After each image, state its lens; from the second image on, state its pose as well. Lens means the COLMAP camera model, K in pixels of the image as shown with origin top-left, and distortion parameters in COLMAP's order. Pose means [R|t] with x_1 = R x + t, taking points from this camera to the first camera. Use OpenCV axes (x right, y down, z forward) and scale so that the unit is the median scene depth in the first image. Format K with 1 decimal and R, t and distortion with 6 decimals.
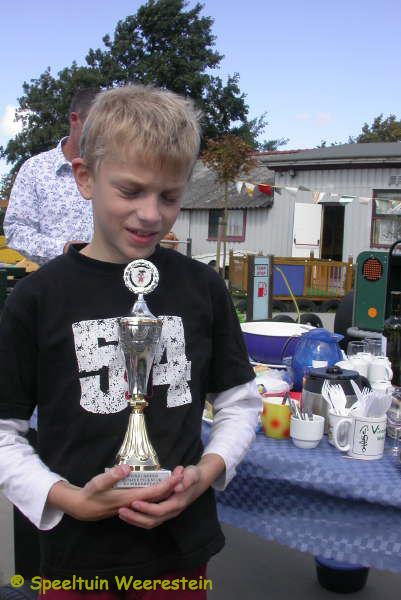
lens RADIAL K [[677.1, 0, 200.5], [0, 677.1, 300.0], [0, 0, 1]] dist [-0.186919, 0.015821]
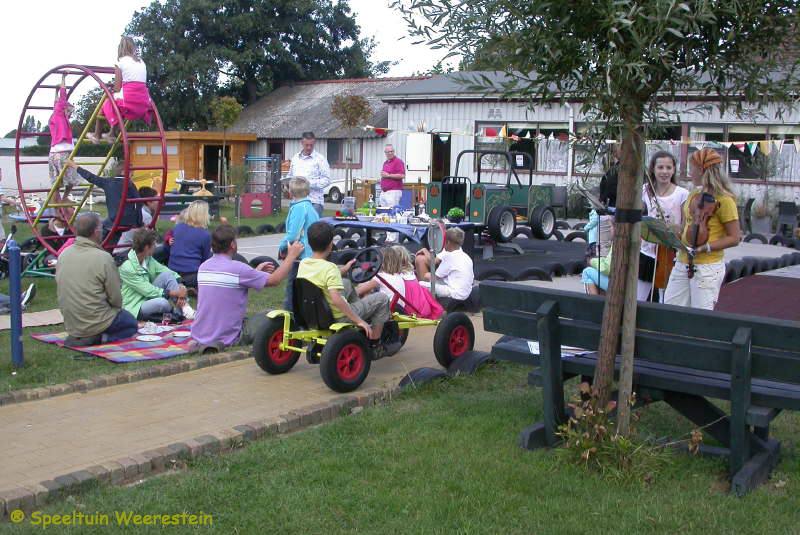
lens RADIAL K [[902.8, 0, 400.0], [0, 902.8, 267.5], [0, 0, 1]] dist [-0.186919, 0.015821]
pose [[0.992803, -0.031227, 0.115615, -0.043108], [0.027616, 0.999084, 0.032698, 0.024608], [-0.116530, -0.029270, 0.992756, -0.419145]]
